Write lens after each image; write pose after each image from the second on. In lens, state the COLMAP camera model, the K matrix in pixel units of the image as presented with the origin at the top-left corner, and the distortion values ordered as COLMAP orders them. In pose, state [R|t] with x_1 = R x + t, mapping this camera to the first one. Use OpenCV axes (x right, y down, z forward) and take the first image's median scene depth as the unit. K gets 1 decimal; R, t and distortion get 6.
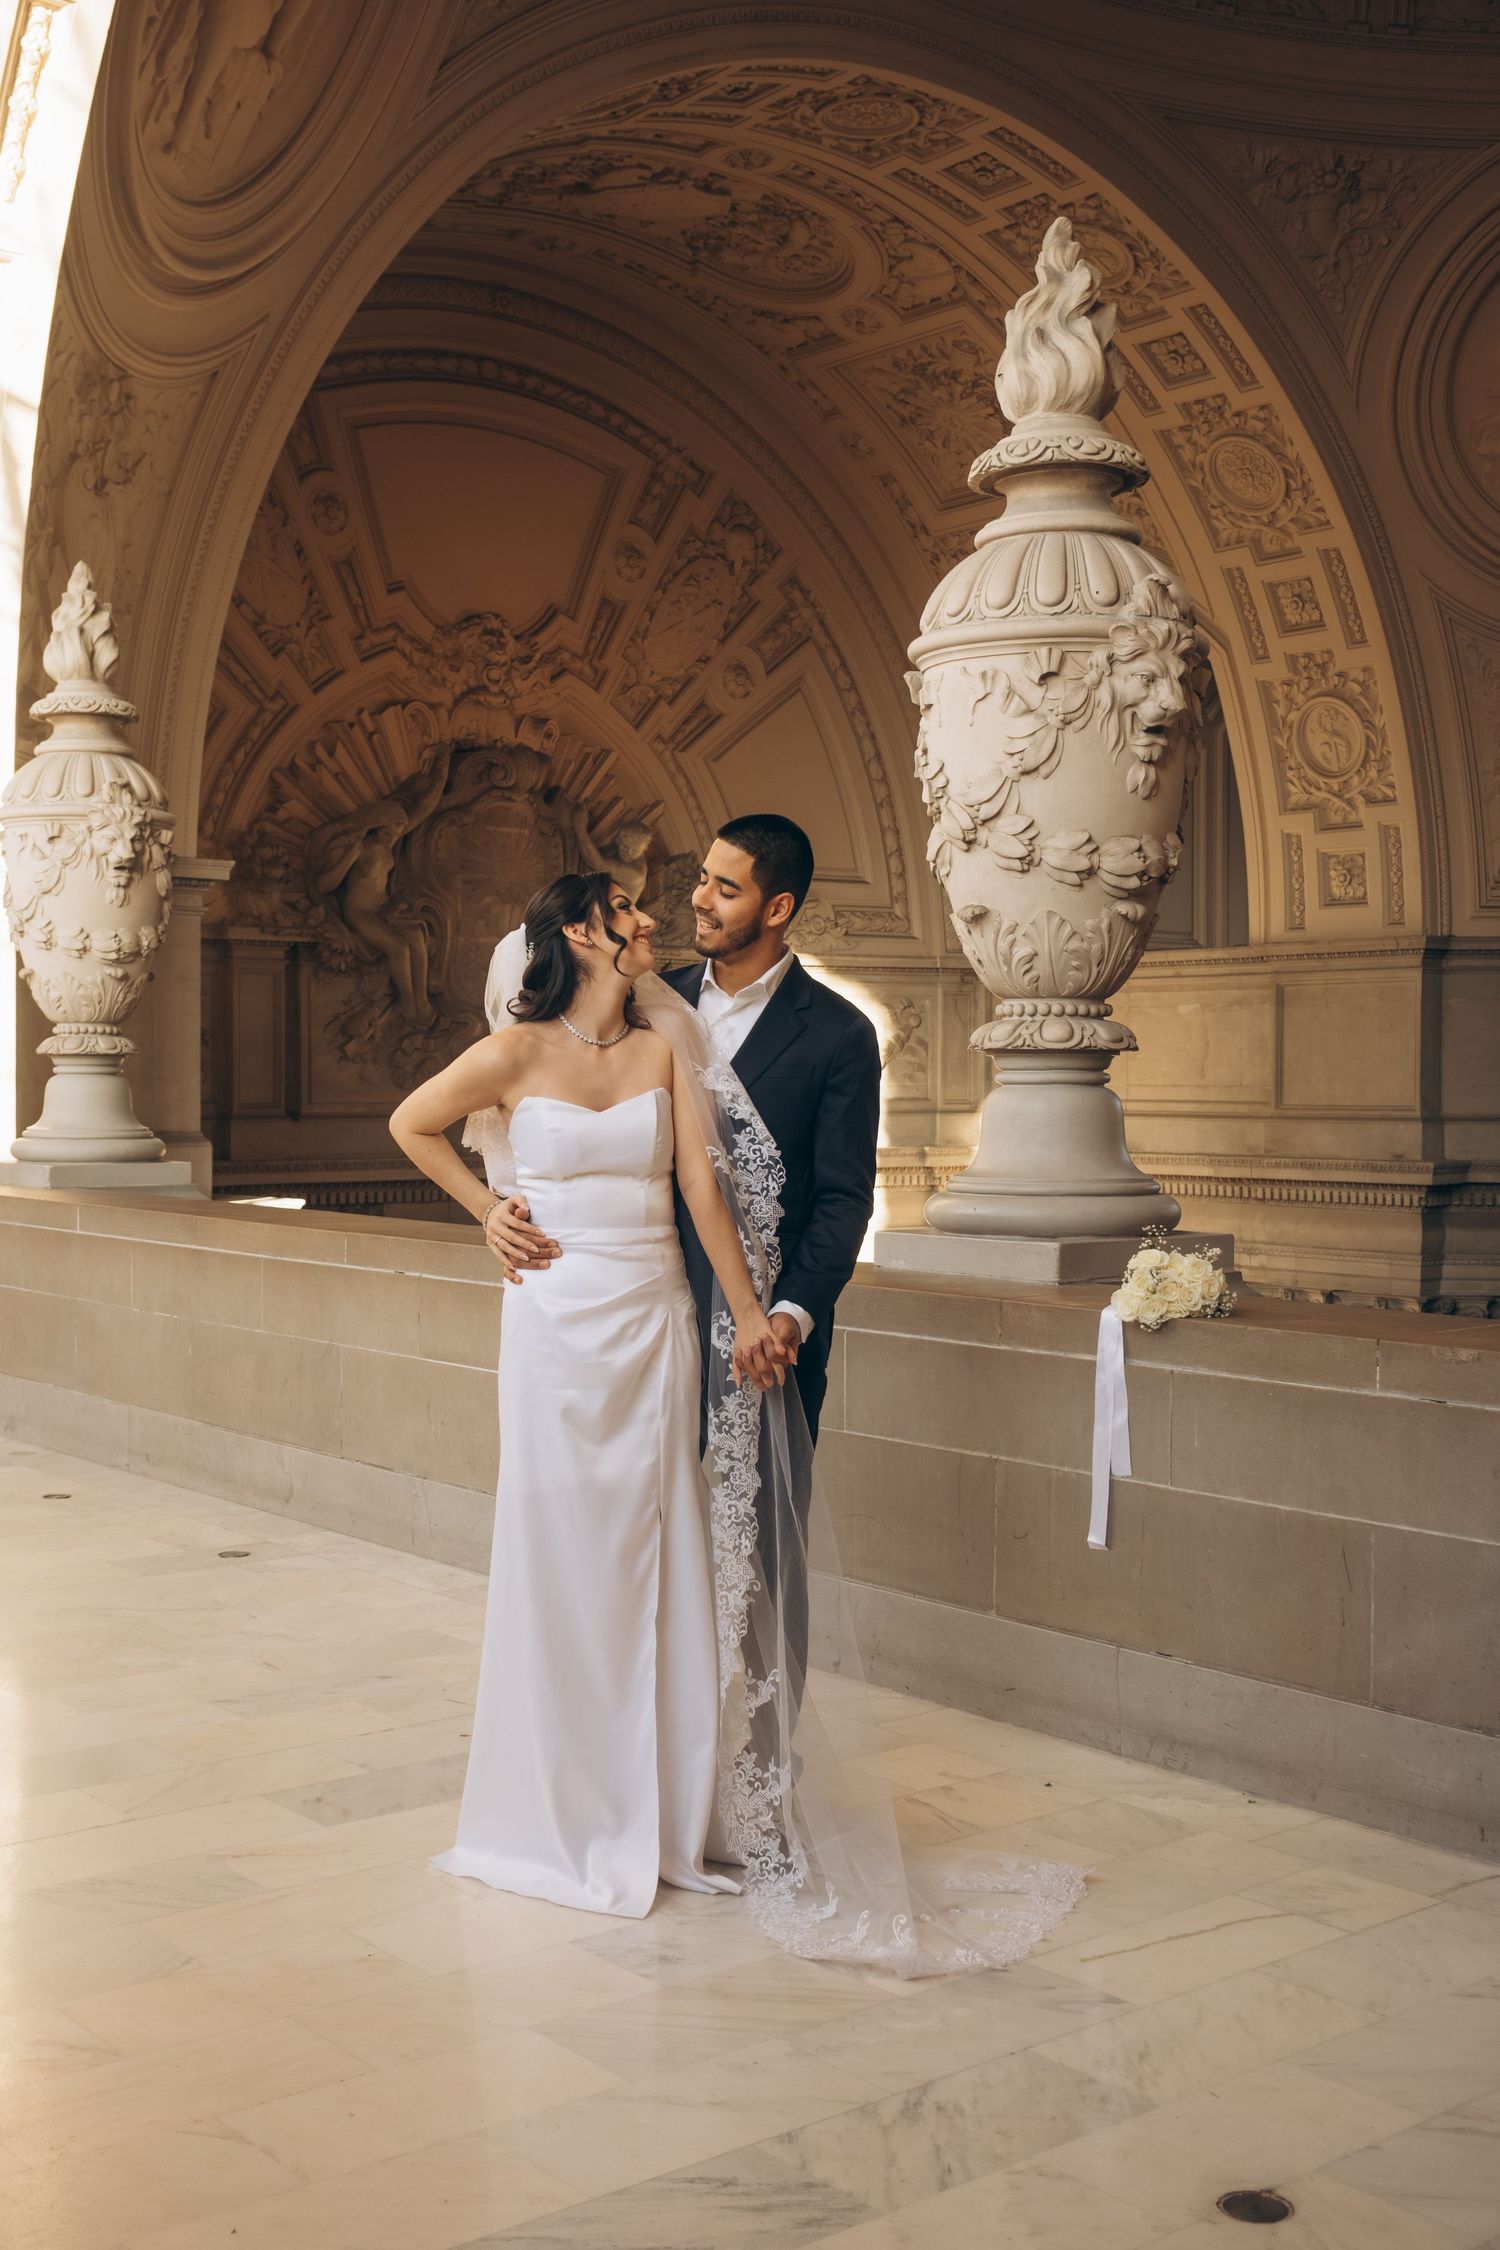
lens RADIAL K [[2414.7, 0, 750.0], [0, 2414.7, 1125.0], [0, 0, 1]] dist [0.073730, -0.005921]
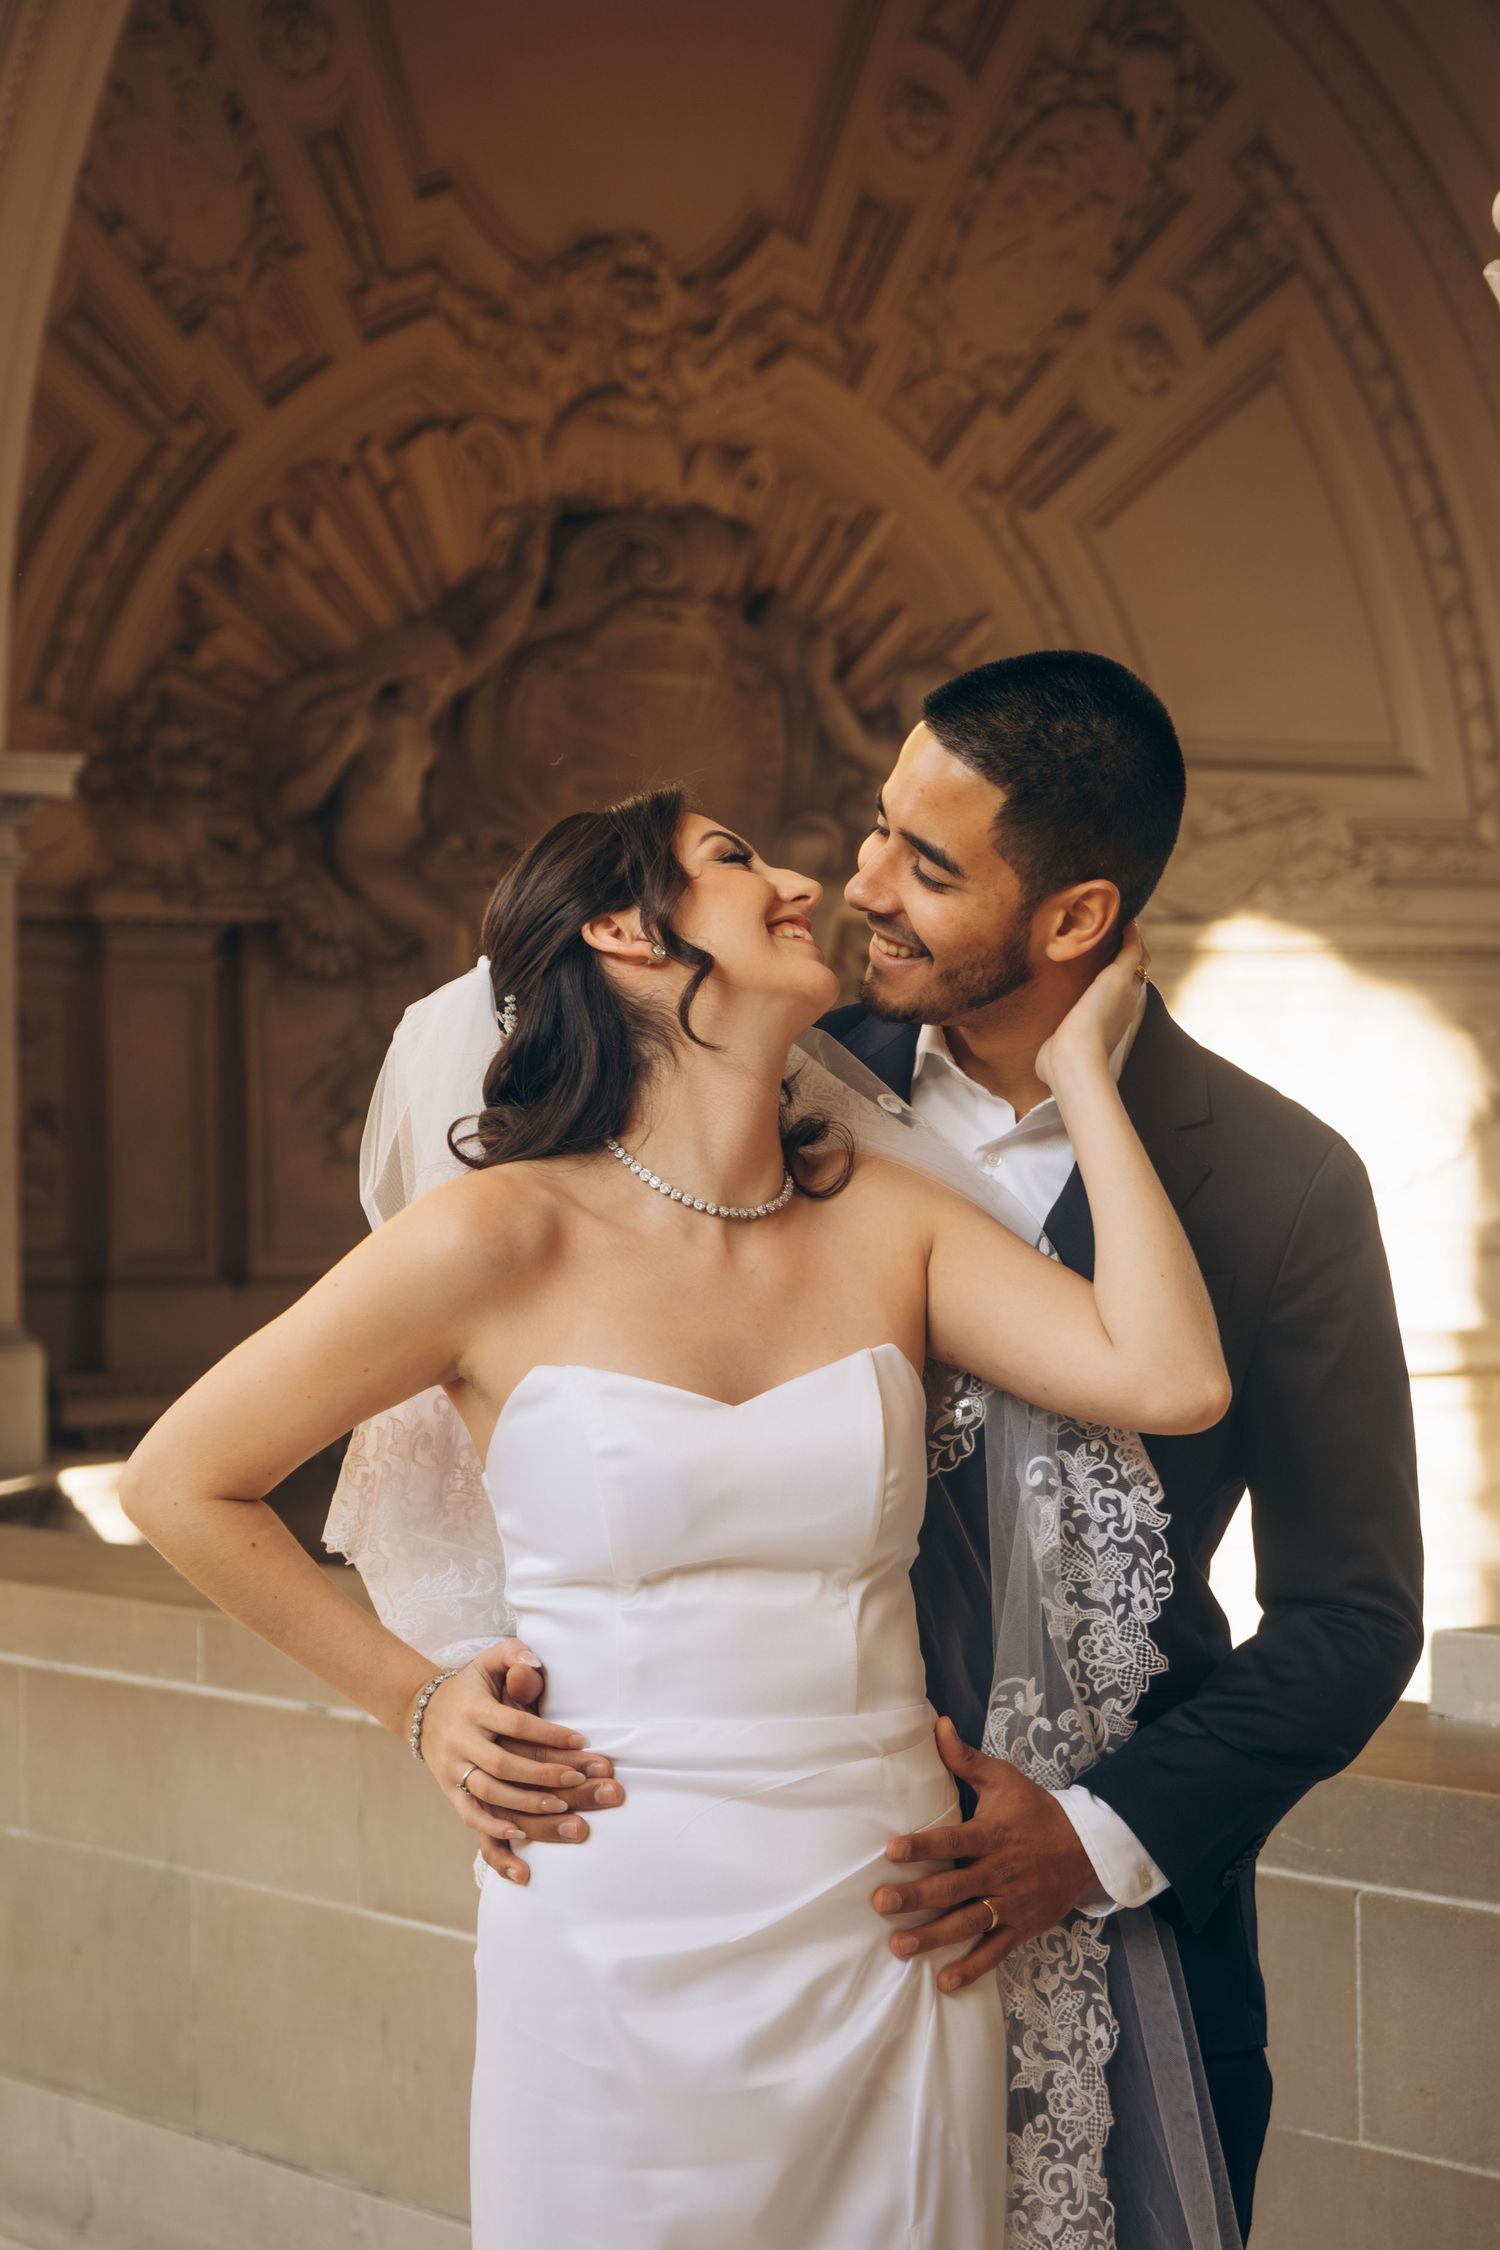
lens RADIAL K [[4914.4, 0, 751.8], [0, 4914.4, 1219.1], [0, 0, 1]] dist [0.079807, 0.200603]
pose [[0.996126, -0.012097, -0.087098, 0.000449], [0.011071, 0.999864, -0.012258, -0.002226], [0.087234, 0.011246, 0.996124, 0.024795]]
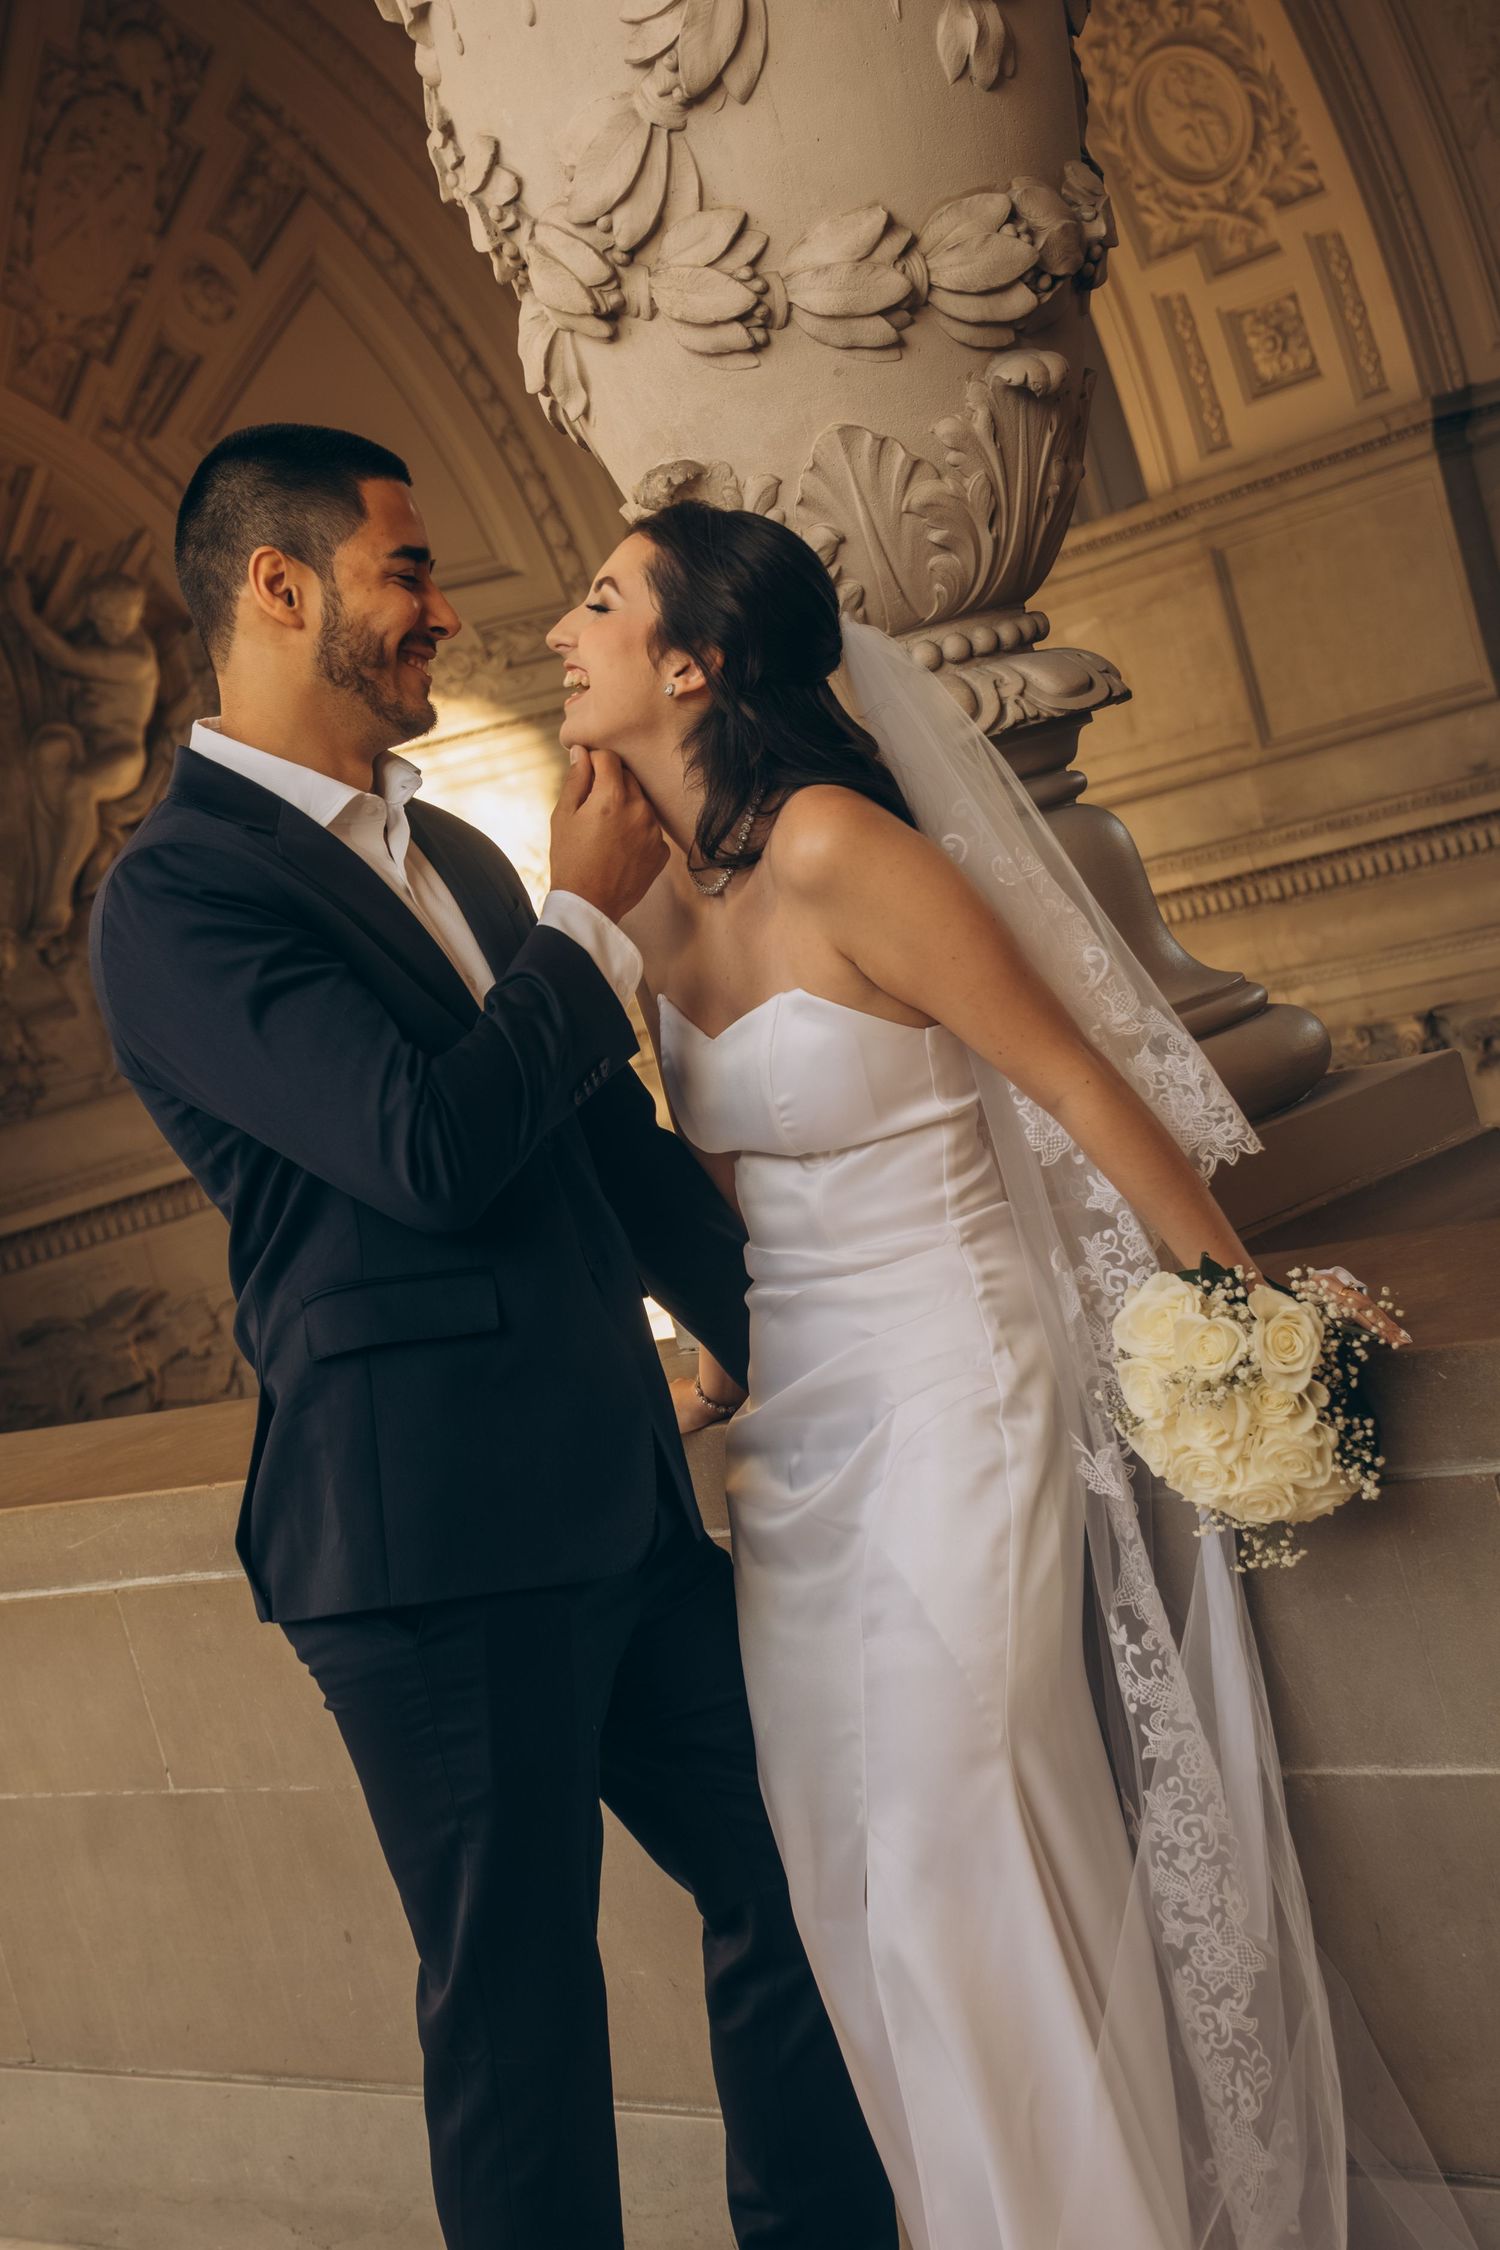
lens RADIAL K [[2894.8, 0, 750.0], [0, 2894.8, 1125.0], [0, 0, 1]] dist [0.200112, -0.038431]
pose [[0.957826, -0.282070, 0.054829, 0.029835], [0.277460, 0.957497, 0.078840, -0.011470], [-0.074737, -0.060303, 0.995378, 0.312681]]
